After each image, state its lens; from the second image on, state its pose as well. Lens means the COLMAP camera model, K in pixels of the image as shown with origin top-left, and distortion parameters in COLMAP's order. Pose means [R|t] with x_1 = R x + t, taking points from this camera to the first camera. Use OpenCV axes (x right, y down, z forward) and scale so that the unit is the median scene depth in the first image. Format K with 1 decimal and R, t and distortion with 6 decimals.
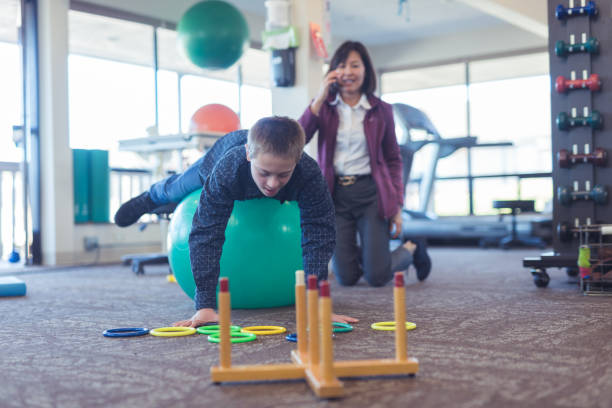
lens RADIAL K [[861.1, 0, 302.6], [0, 861.1, 203.1], [0, 0, 1]] dist [0.005373, 0.000000]
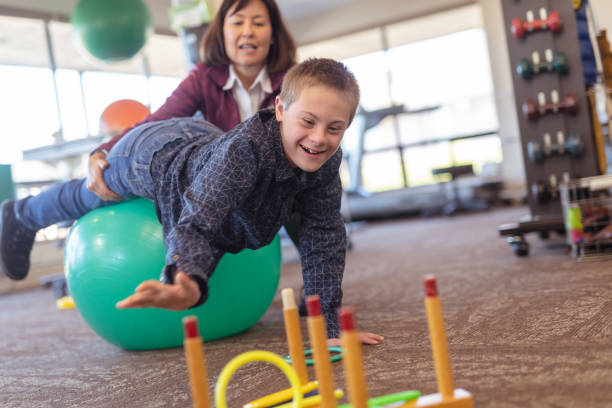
lens RADIAL K [[861.1, 0, 304.3], [0, 861.1, 205.4], [0, 0, 1]] dist [0.005373, 0.000000]
pose [[0.987927, -0.122189, 0.095236, -0.018992], [0.120416, 0.992429, 0.024167, -0.003242], [-0.097468, -0.012407, 0.995161, 0.102746]]
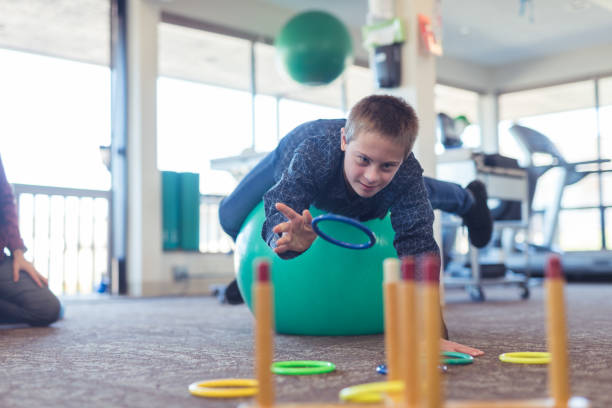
lens RADIAL K [[861.1, 0, 302.8], [0, 861.1, 203.8], [0, 0, 1]] dist [0.005373, 0.000000]
pose [[0.991458, -0.003085, -0.130392, 0.006031], [-0.003757, 0.998630, -0.052195, 0.027283], [0.130374, 0.052239, 0.990088, 0.135590]]
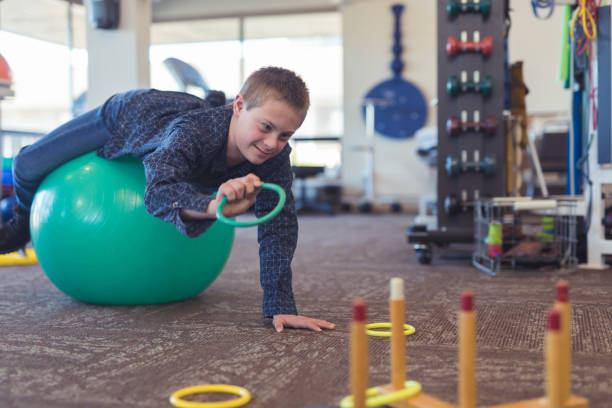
lens RADIAL K [[861.1, 0, 303.0], [0, 861.1, 205.6], [0, 0, 1]] dist [0.005373, 0.000000]
pose [[0.941575, -0.000540, 0.336802, -0.123495], [-0.016675, 0.998698, 0.048220, -0.006549], [-0.336389, -0.051019, 0.940340, 0.133905]]
